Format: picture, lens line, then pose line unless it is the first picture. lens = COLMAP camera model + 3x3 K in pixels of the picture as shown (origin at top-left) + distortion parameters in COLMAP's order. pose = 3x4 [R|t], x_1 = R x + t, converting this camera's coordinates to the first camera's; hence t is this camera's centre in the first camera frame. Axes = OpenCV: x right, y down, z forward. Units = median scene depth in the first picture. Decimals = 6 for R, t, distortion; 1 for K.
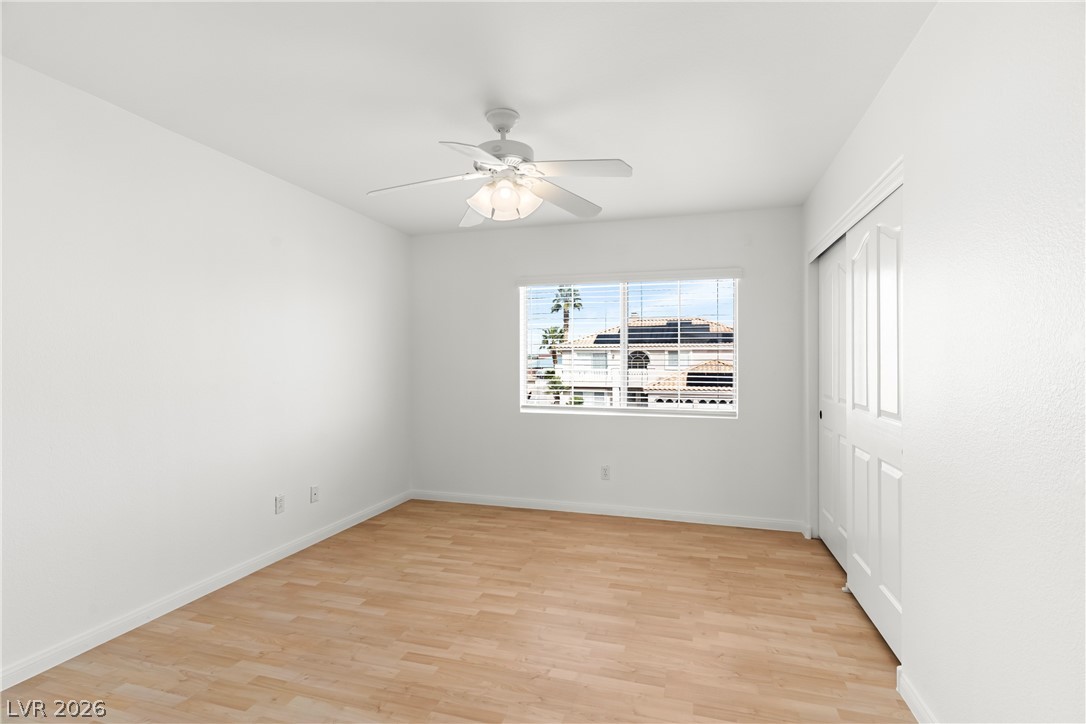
lens RADIAL K [[521.1, 0, 542.0], [0, 521.1, 361.4], [0, 0, 1]] dist [0.005426, 0.000376]
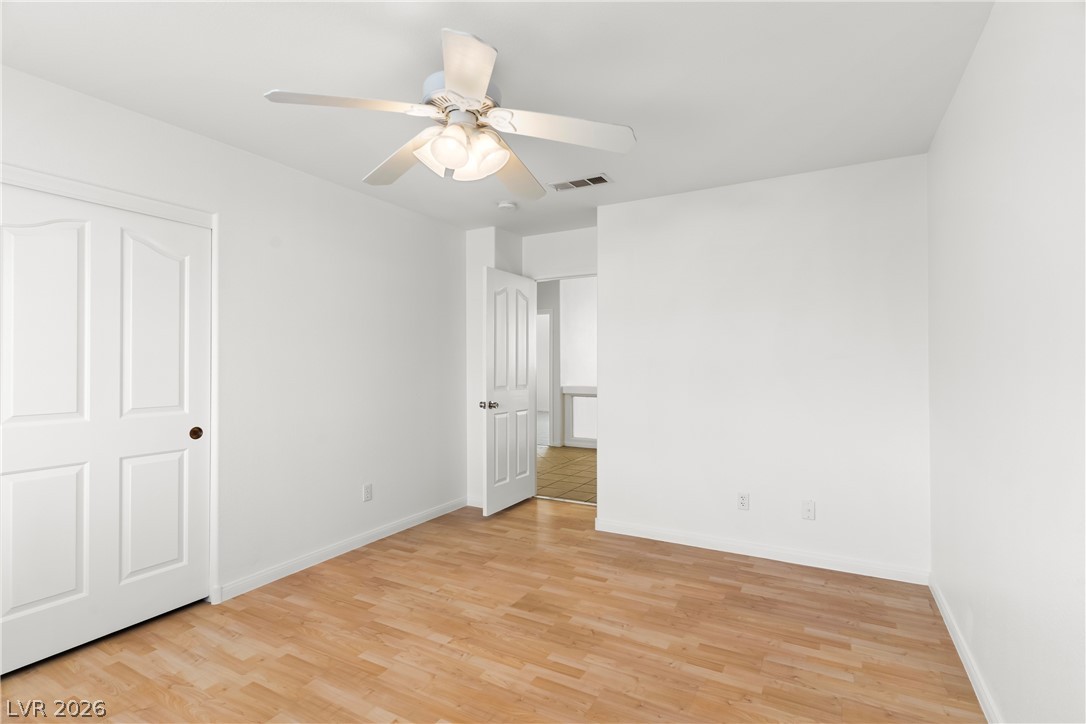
lens RADIAL K [[521.1, 0, 548.8], [0, 521.1, 364.3], [0, 0, 1]] dist [0.005426, 0.000376]
pose [[-0.979619, 0.004500, 0.200814, -0.410661], [0.003771, 0.999985, -0.004017, 0.010080], [-0.200829, -0.003178, -0.979621, 2.008277]]
